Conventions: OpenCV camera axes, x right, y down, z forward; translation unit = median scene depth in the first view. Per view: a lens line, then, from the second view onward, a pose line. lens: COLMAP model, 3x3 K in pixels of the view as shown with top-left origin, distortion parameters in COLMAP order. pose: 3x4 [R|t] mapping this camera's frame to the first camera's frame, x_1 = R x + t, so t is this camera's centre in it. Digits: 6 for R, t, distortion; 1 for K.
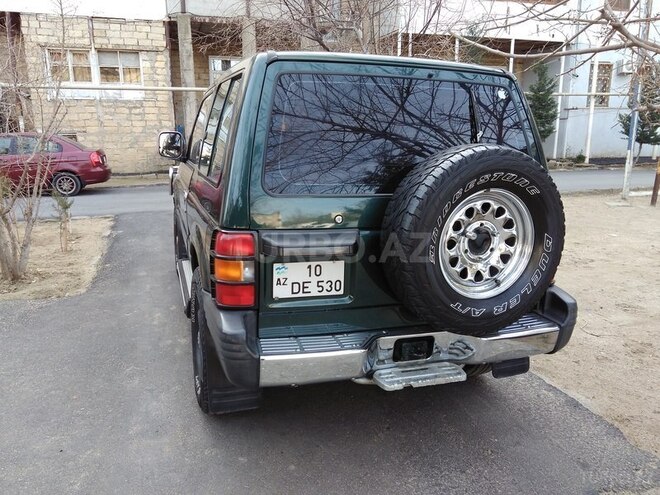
lens RADIAL K [[531.3, 0, 332.1], [0, 531.3, 245.6], [0, 0, 1]] dist [0.131644, -0.135868]
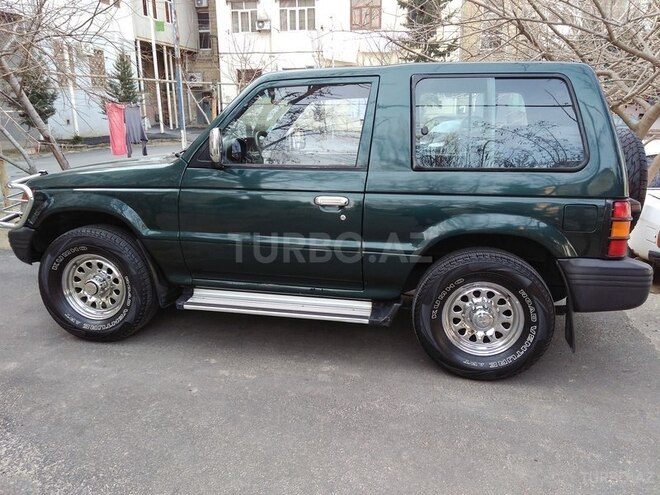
lens RADIAL K [[531.3, 0, 332.1], [0, 531.3, 245.6], [0, 0, 1]] dist [0.131644, -0.135868]
pose [[0.438349, -0.214472, 0.872841, -1.002916], [0.177651, 0.972629, 0.149773, -0.145294], [-0.881073, 0.089409, 0.464452, 0.590340]]
